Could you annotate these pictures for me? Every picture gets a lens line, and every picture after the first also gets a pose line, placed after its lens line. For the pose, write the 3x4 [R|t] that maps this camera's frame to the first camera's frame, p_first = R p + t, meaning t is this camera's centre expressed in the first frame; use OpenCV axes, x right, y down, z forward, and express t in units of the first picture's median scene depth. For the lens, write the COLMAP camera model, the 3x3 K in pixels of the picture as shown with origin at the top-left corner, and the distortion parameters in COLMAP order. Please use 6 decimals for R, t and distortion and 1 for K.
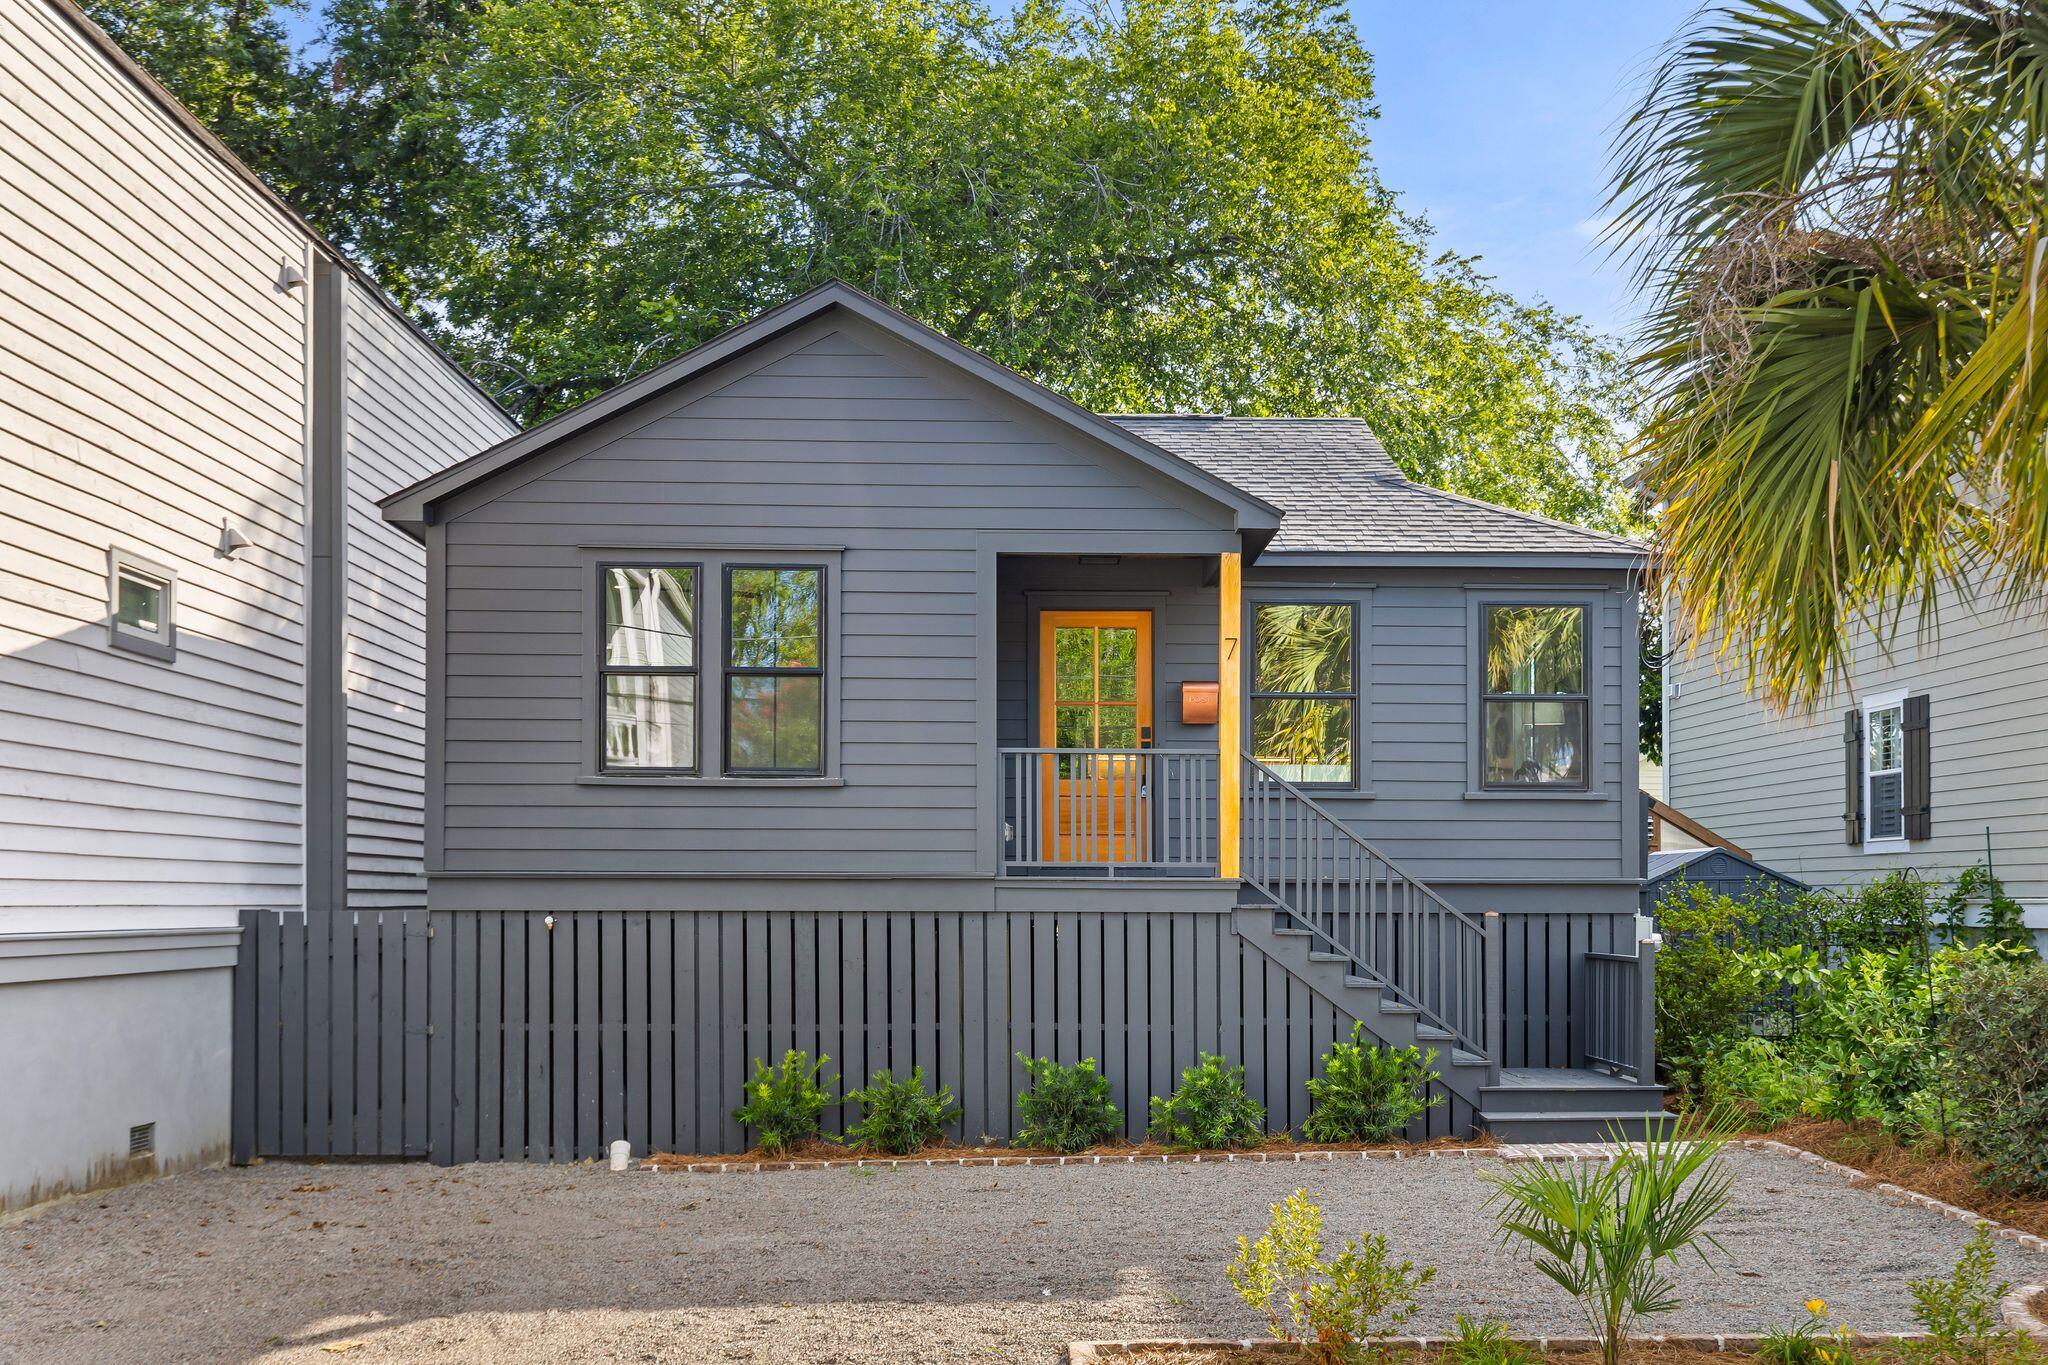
lens RADIAL K [[1986.5, 0, 1022.4], [0, 1986.5, 868.8], [0, 0, 1]] dist [-0.005413, 0.012001]
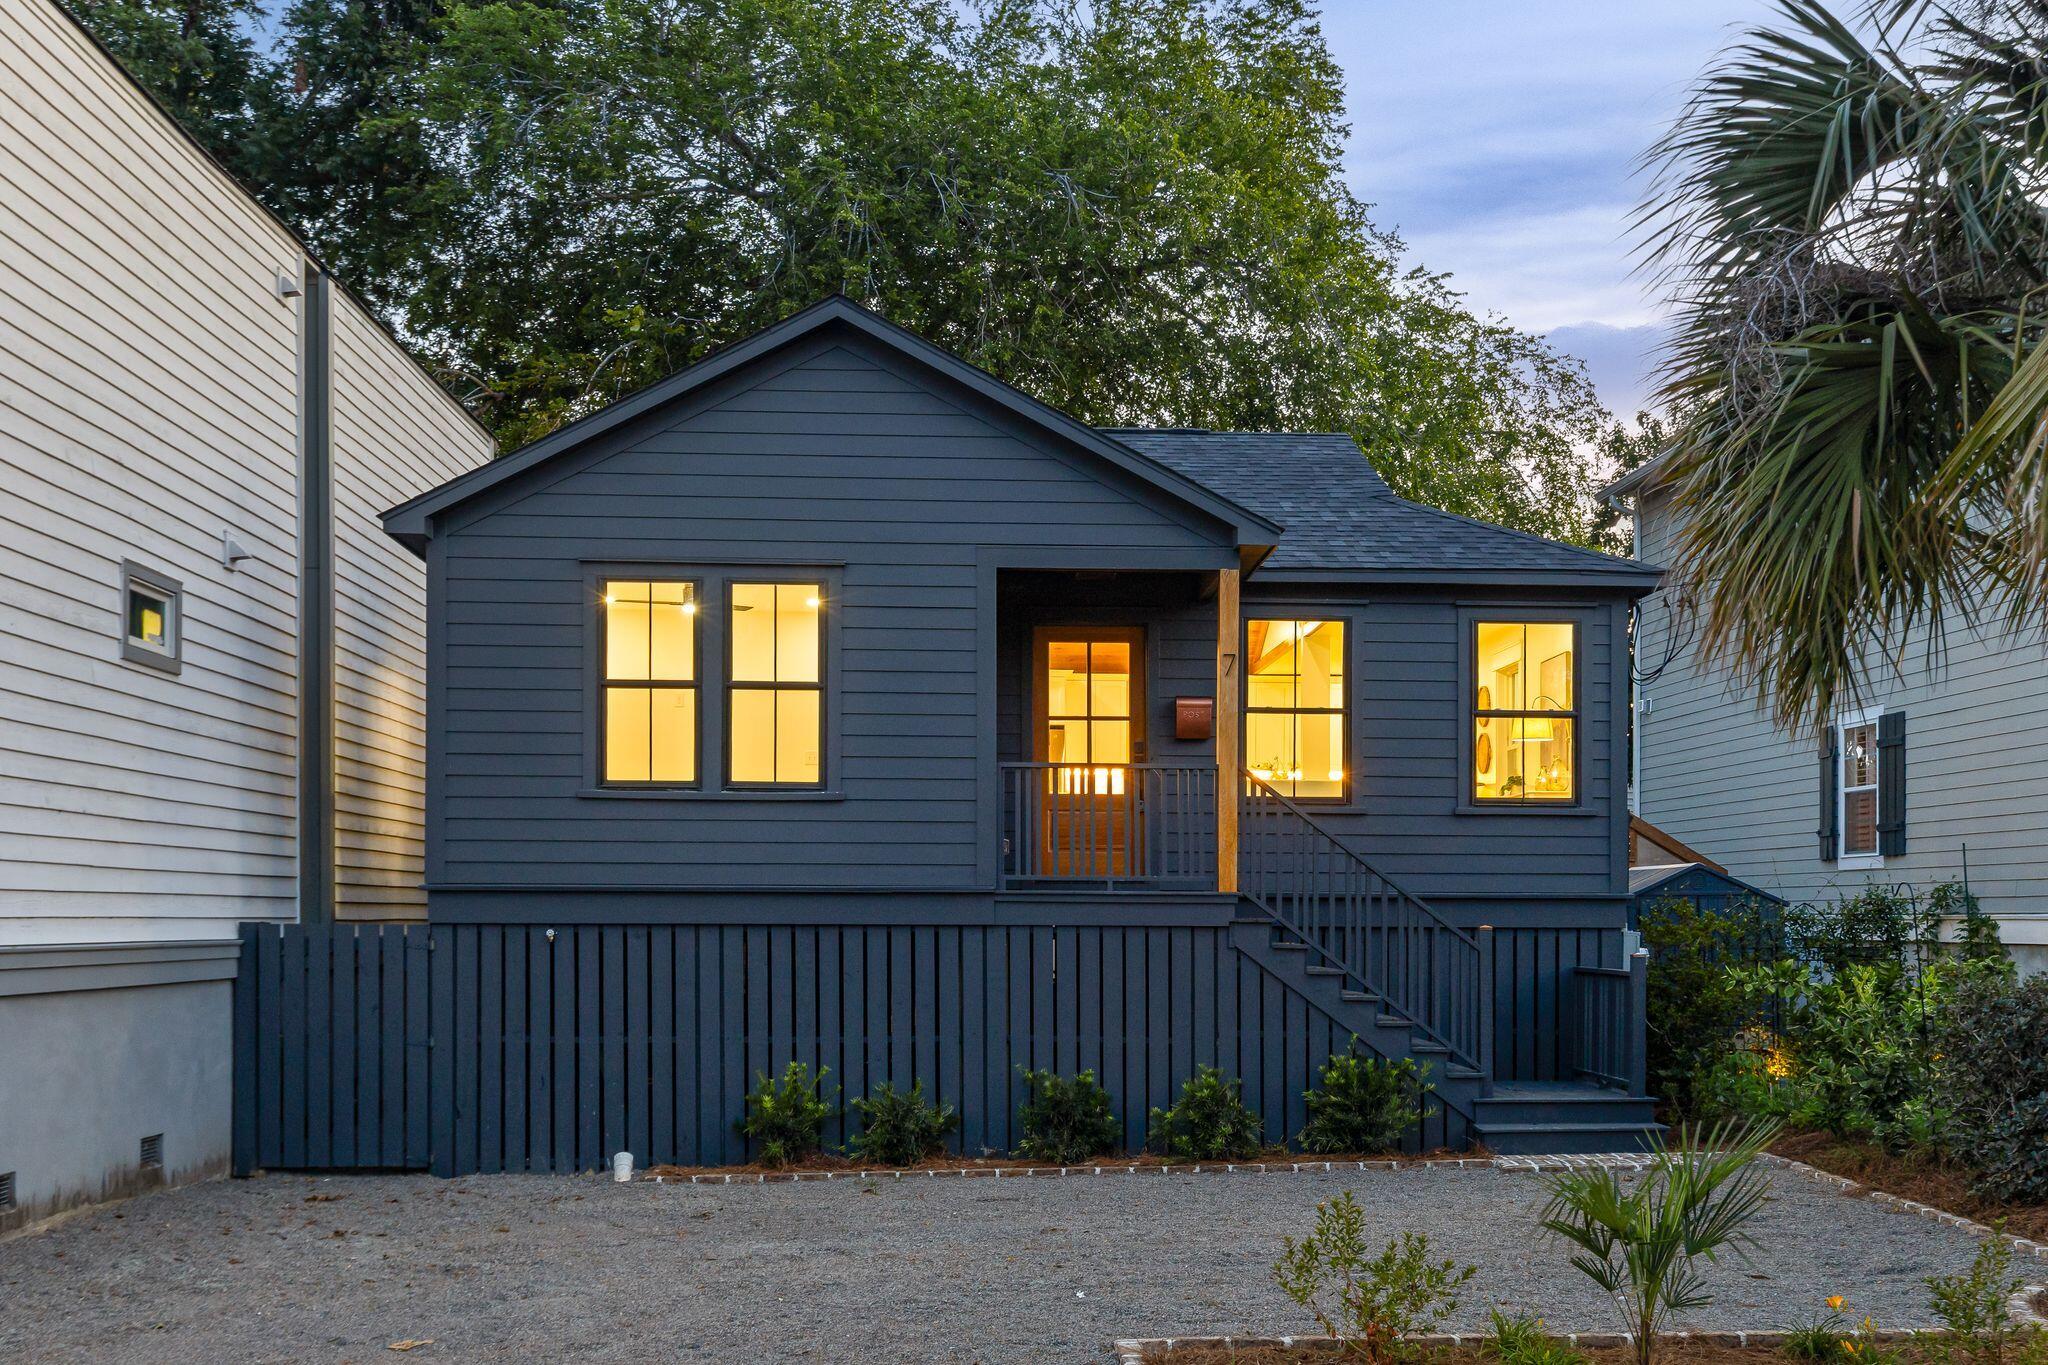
lens RADIAL K [[2023.8, 0, 997.3], [0, 2023.8, 900.0], [0, 0, 1]] dist [-0.002747, -0.004216]
pose [[0.999856, 0.001465, 0.016911, -0.029964], [-0.001594, 0.999970, 0.007580, 0.001250], [-0.016899, -0.007606, 0.999828, -0.025503]]
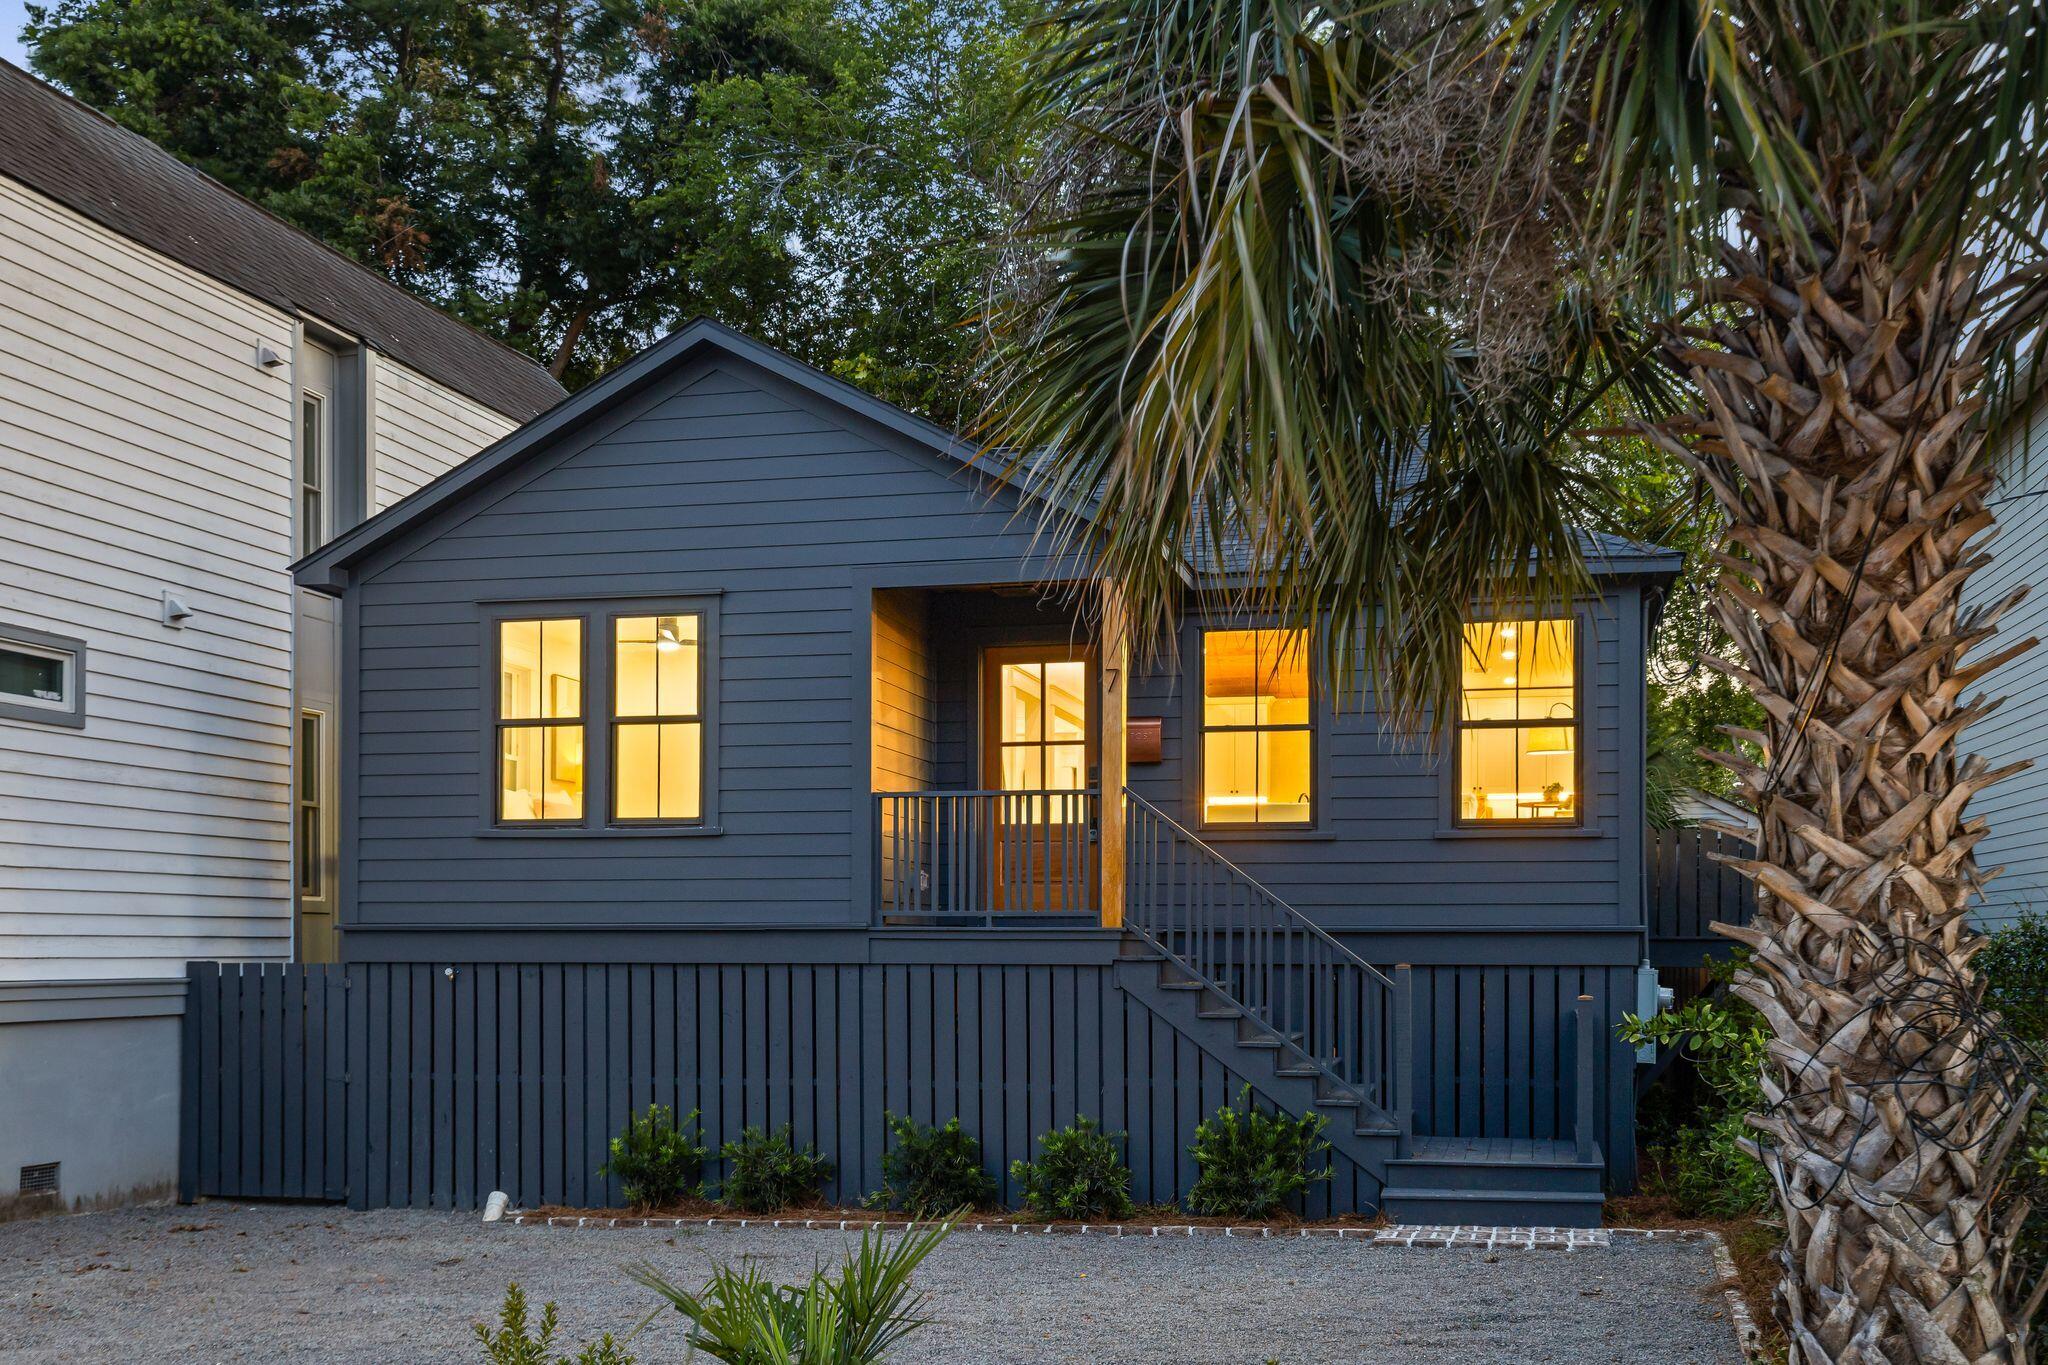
lens RADIAL K [[1956.1, 0, 1024.3], [0, 1956.1, 919.5], [0, 0, 1]] dist [0.001009, -0.010156]
pose [[0.968269, -0.005155, -0.249856, 0.295179], [0.005707, 0.999983, 0.001483, -0.000495], [0.249844, -0.002862, 0.968282, 0.106345]]
